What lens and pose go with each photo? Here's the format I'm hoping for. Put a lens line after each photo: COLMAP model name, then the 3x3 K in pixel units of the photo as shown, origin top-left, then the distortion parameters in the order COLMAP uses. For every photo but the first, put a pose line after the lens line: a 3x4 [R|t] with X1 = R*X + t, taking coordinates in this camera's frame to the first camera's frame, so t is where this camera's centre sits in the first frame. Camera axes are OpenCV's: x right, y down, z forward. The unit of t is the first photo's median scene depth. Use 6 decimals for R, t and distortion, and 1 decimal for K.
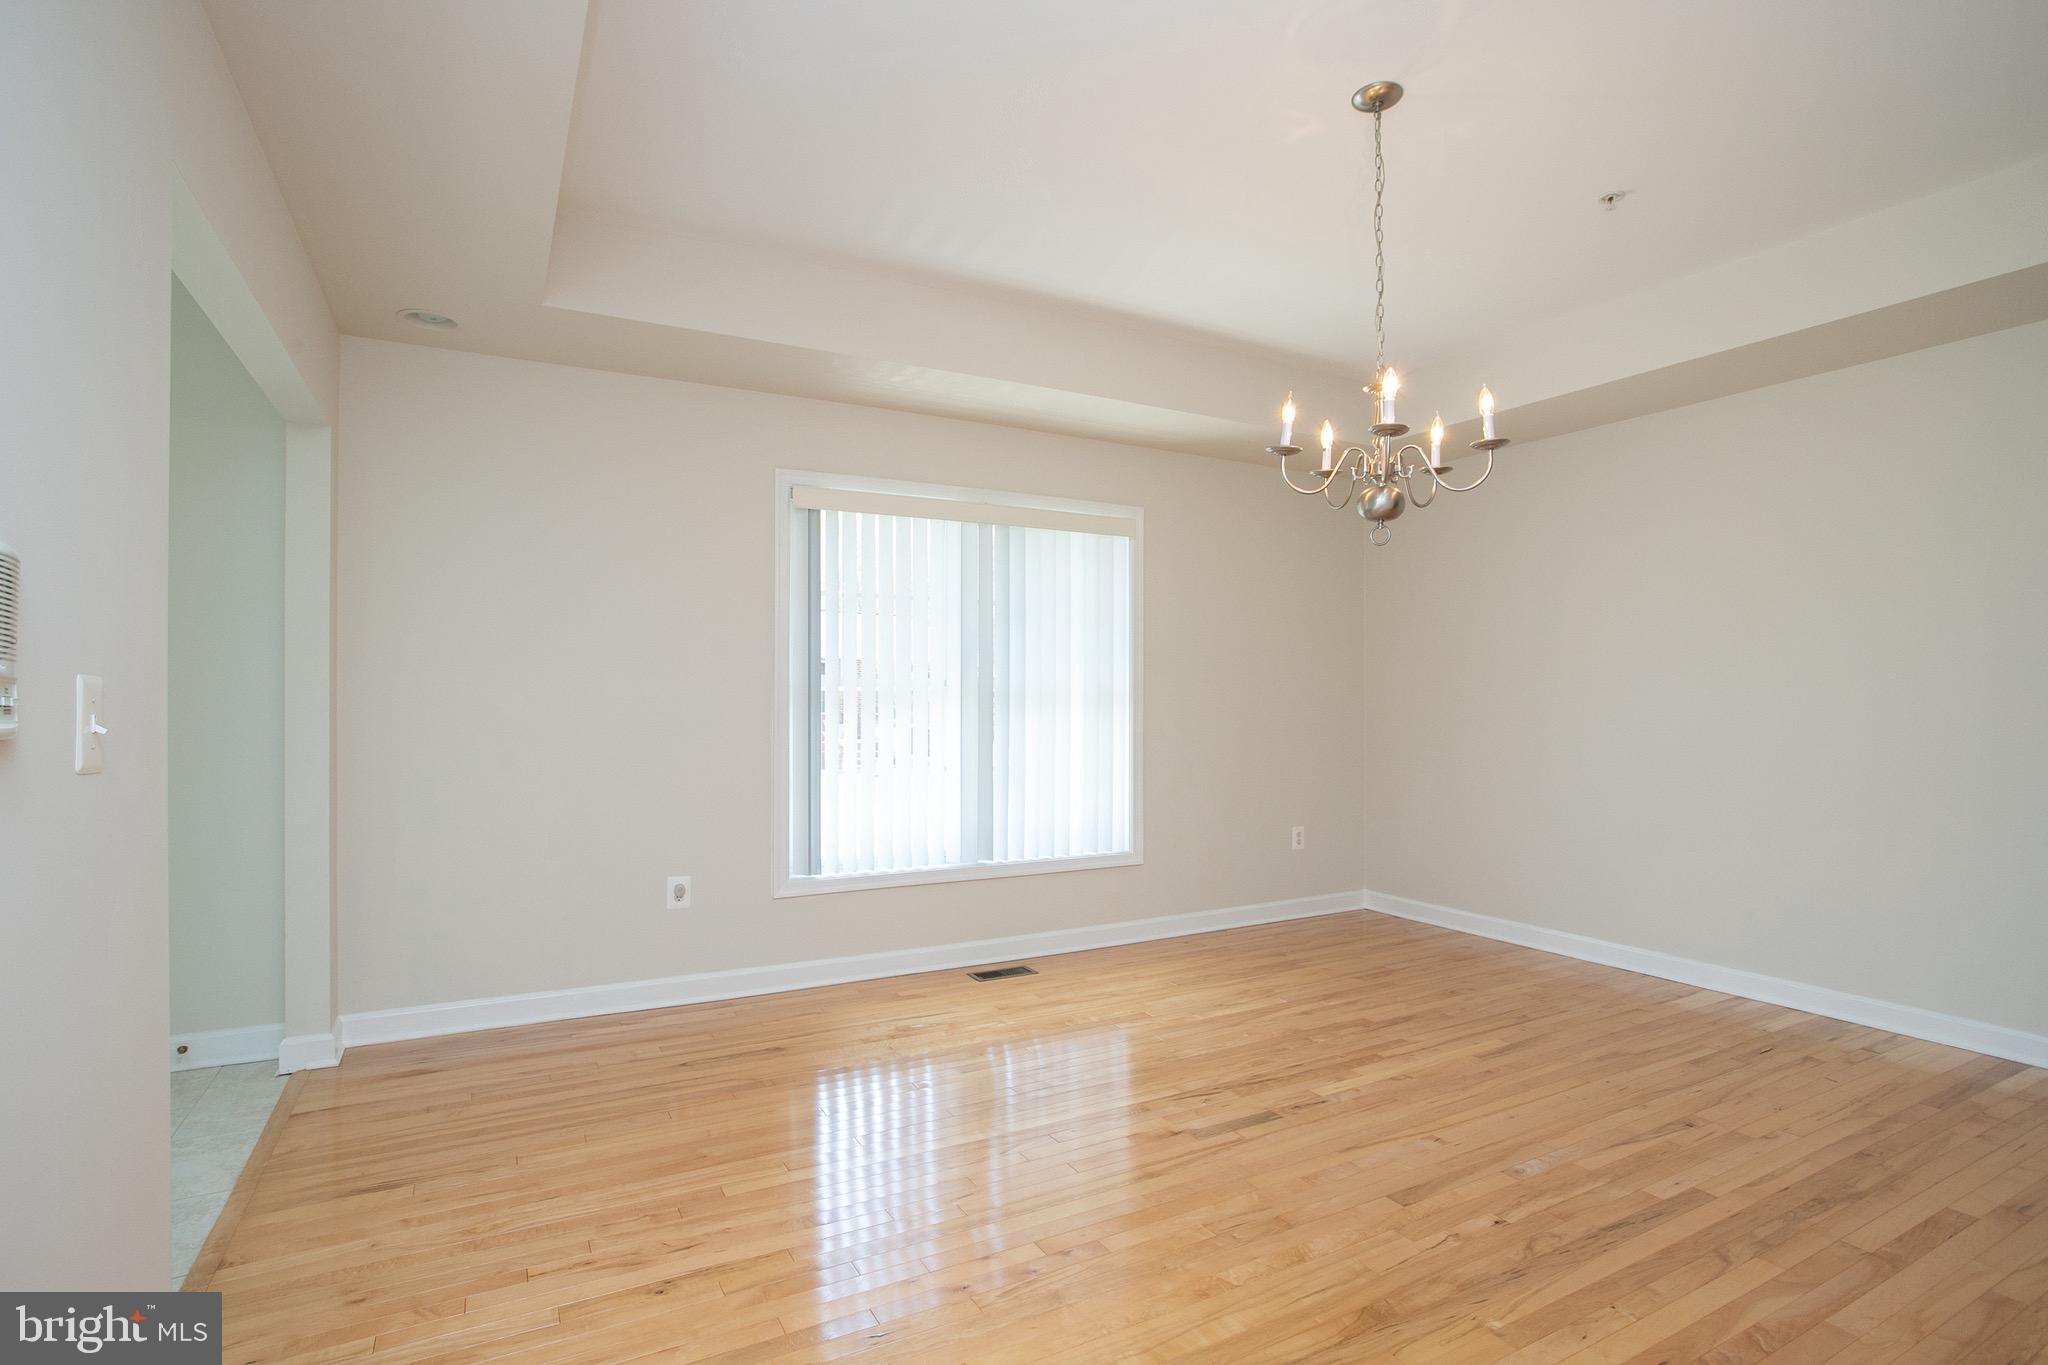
lens RADIAL K [[998.3, 0, 1013.9], [0, 998.3, 692.6], [0, 0, 1]] dist [-0.078465, 0.046427]
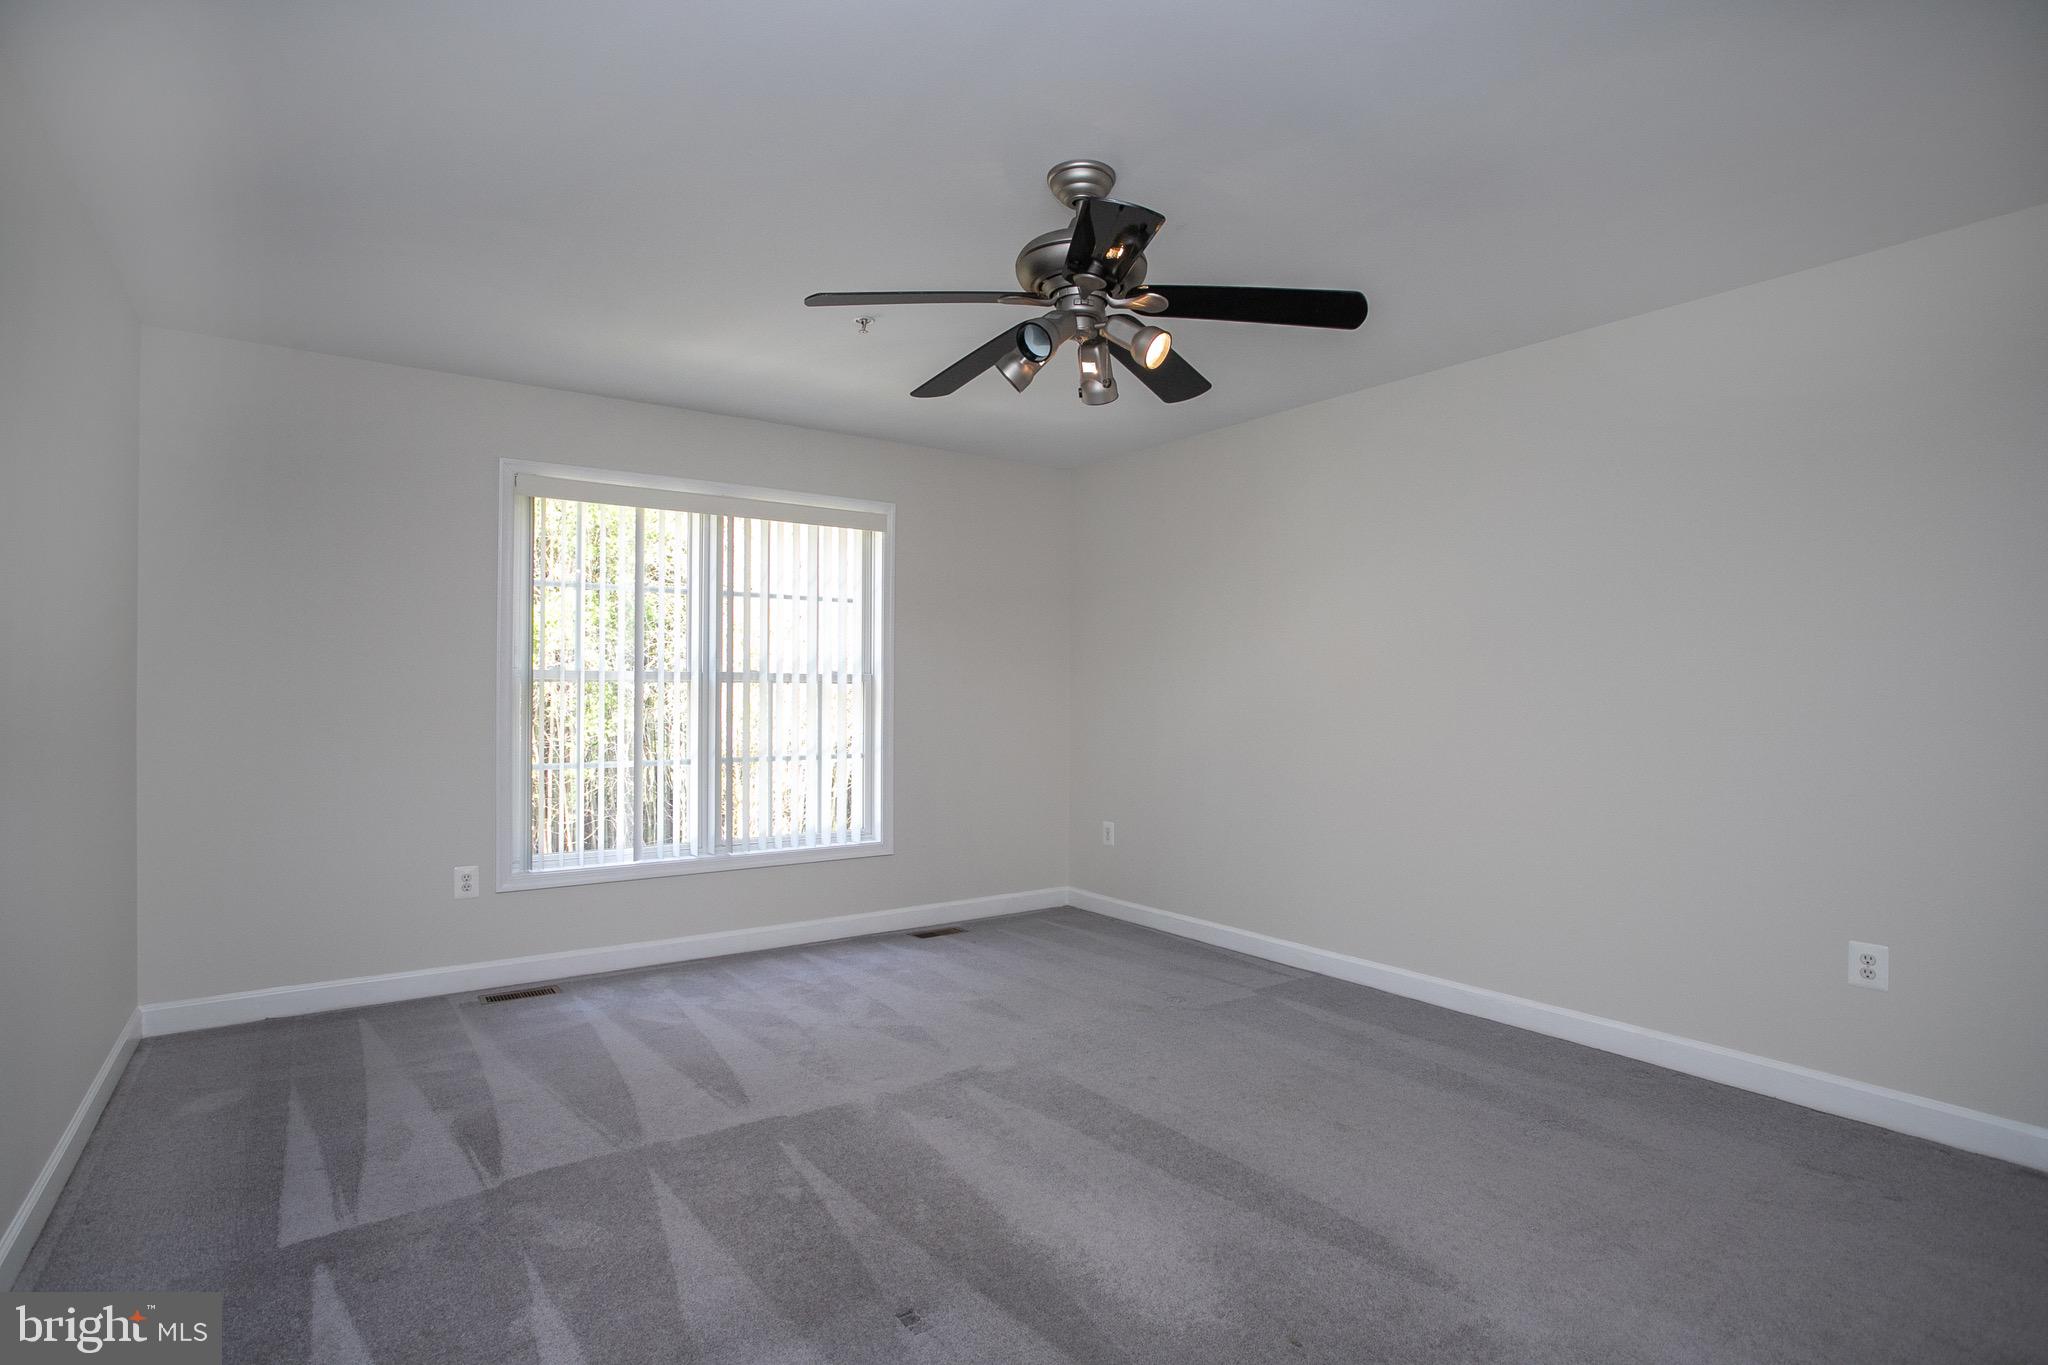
lens RADIAL K [[895.5, 0, 1012.4], [0, 895.5, 685.6], [0, 0, 1]] dist [-0.085172, 0.018266]
pose [[0.995216, 0.003324, 0.097642, 0.210795], [-0.003300, 0.999994, -0.000401, 0.000163], [-0.097643, 0.000077, 0.995221, 0.109748]]
